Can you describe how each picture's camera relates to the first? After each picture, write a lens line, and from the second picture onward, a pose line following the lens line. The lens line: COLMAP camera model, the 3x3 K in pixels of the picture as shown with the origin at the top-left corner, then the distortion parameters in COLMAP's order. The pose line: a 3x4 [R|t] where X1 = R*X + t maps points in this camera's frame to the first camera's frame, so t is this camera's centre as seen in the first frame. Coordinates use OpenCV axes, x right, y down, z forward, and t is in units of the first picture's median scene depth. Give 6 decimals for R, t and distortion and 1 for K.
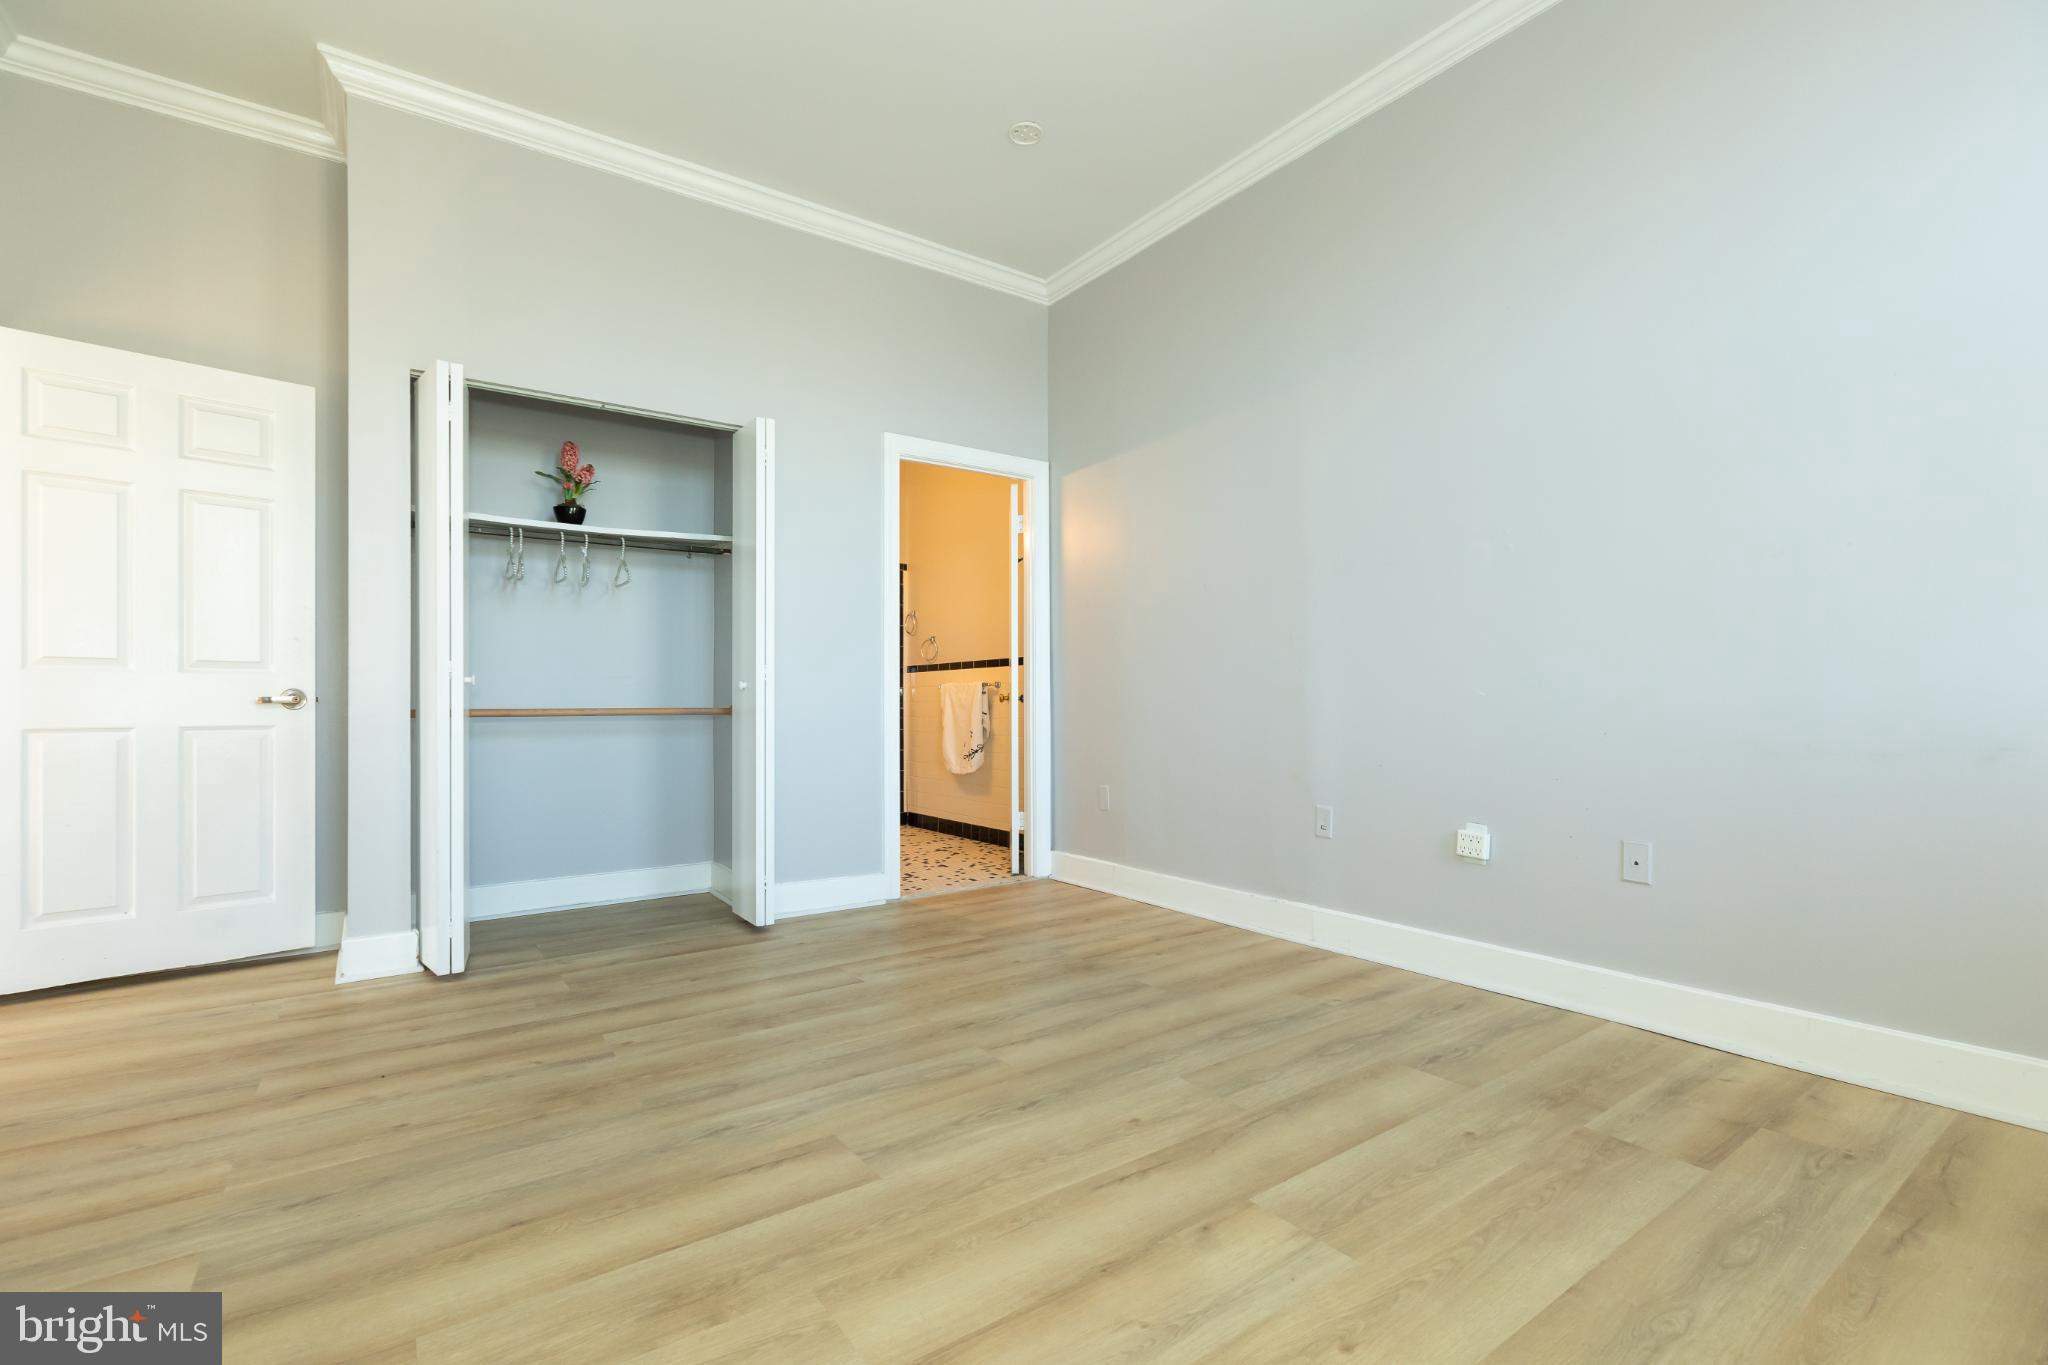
lens RADIAL K [[918.2, 0, 1024.7], [0, 918.2, 710.7], [0, 0, 1]] dist [0.001494, 0.000965]
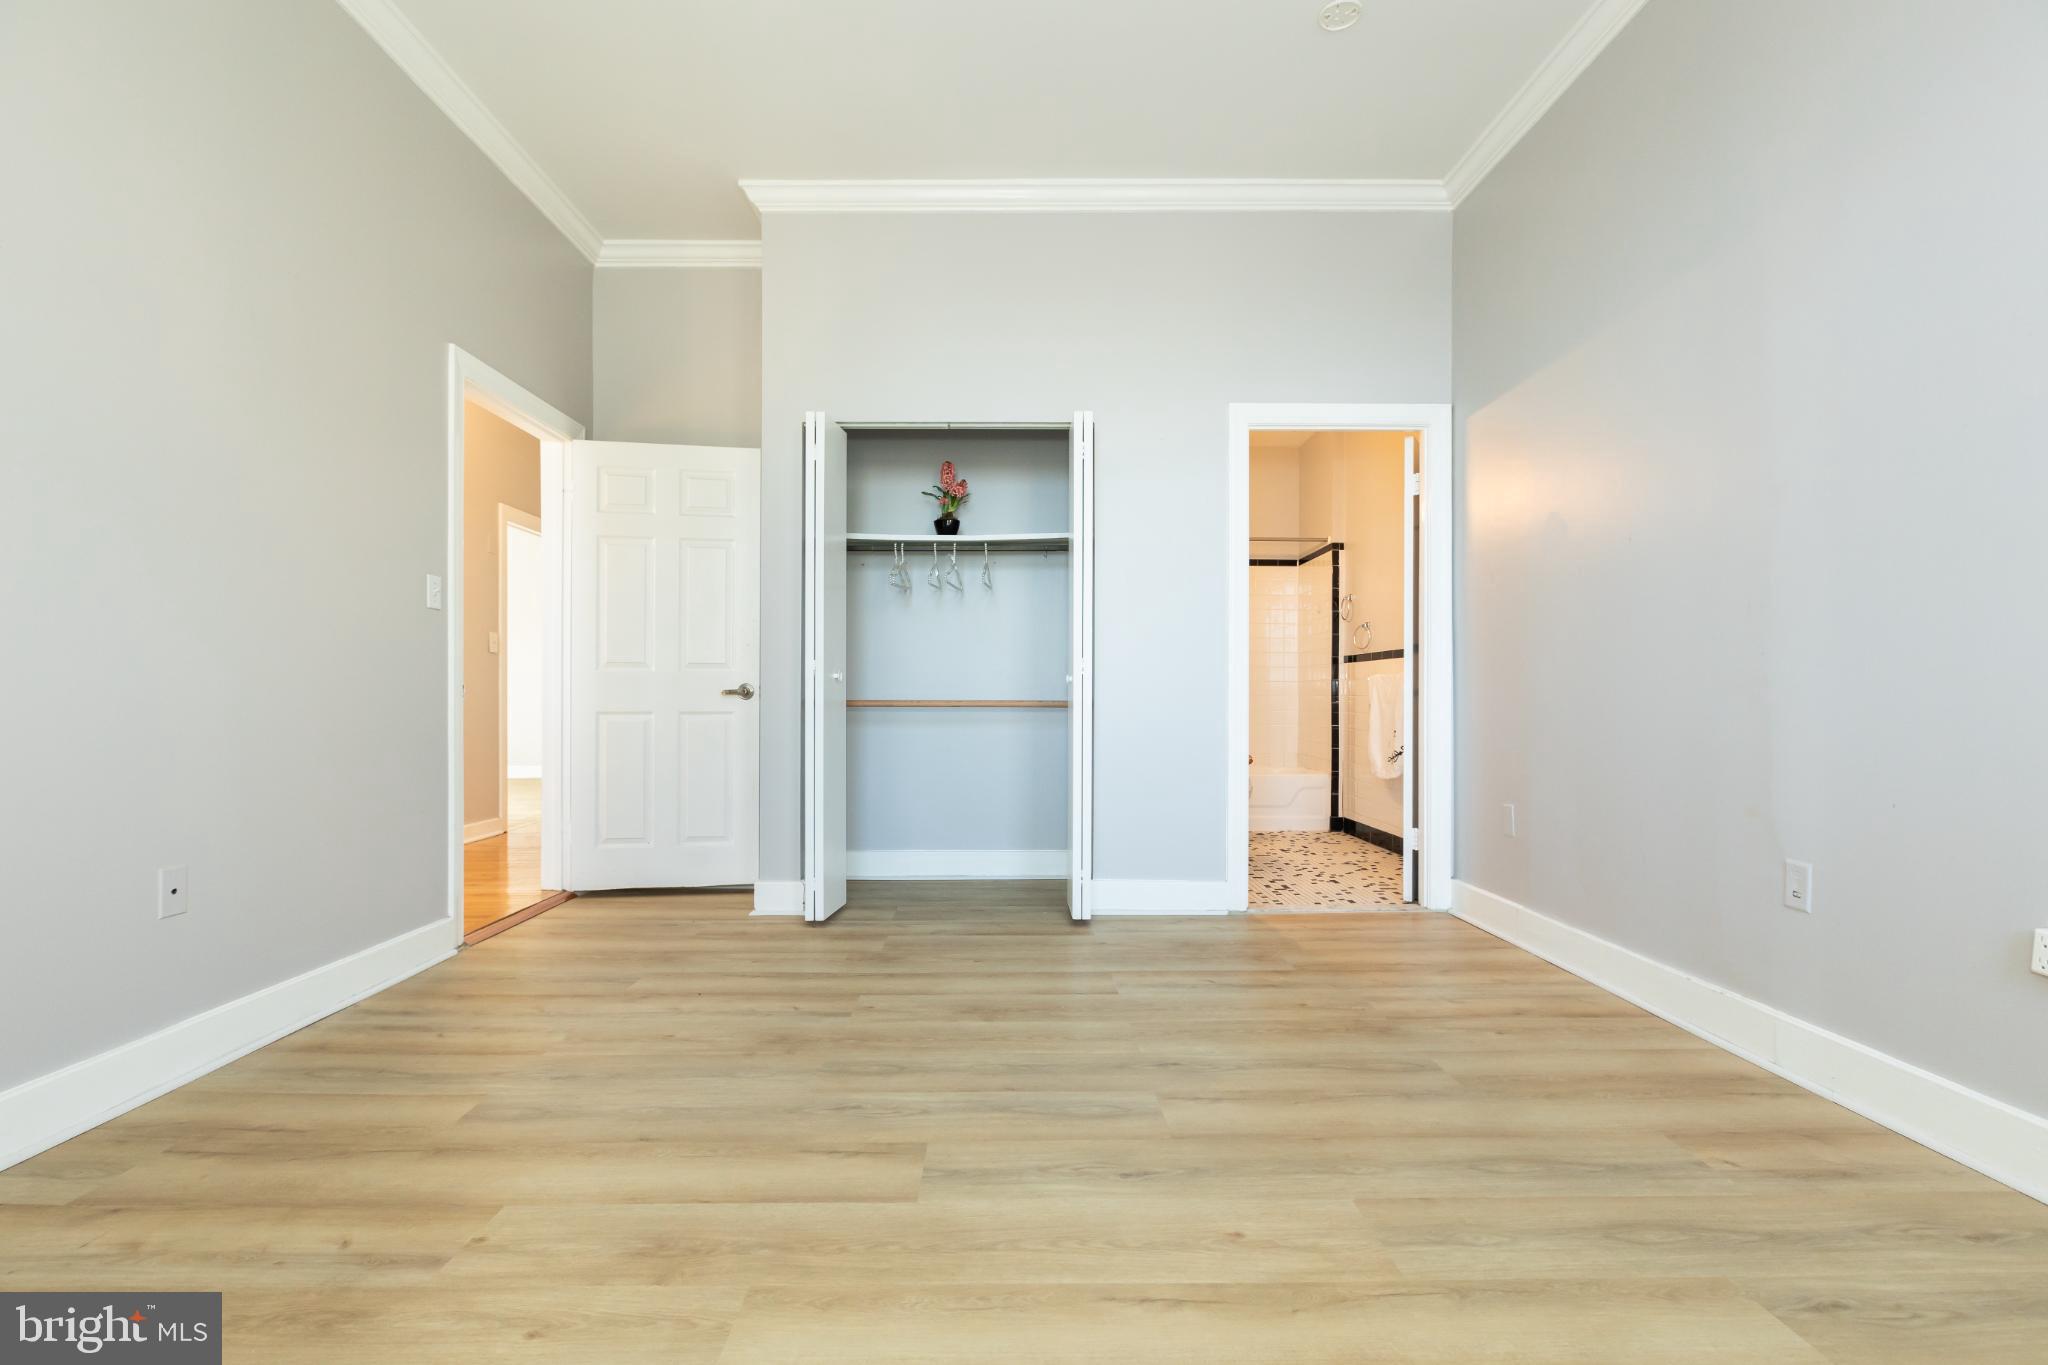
lens RADIAL K [[918.6, 0, 994.3], [0, 918.6, 700.7], [0, 0, 1]] dist [0.001129, -0.000119]
pose [[0.818584, 0.009448, -0.574309, 0.253367], [-0.010298, 0.999945, 0.001772, -0.005480], [0.574295, 0.004464, 0.818637, 0.151877]]
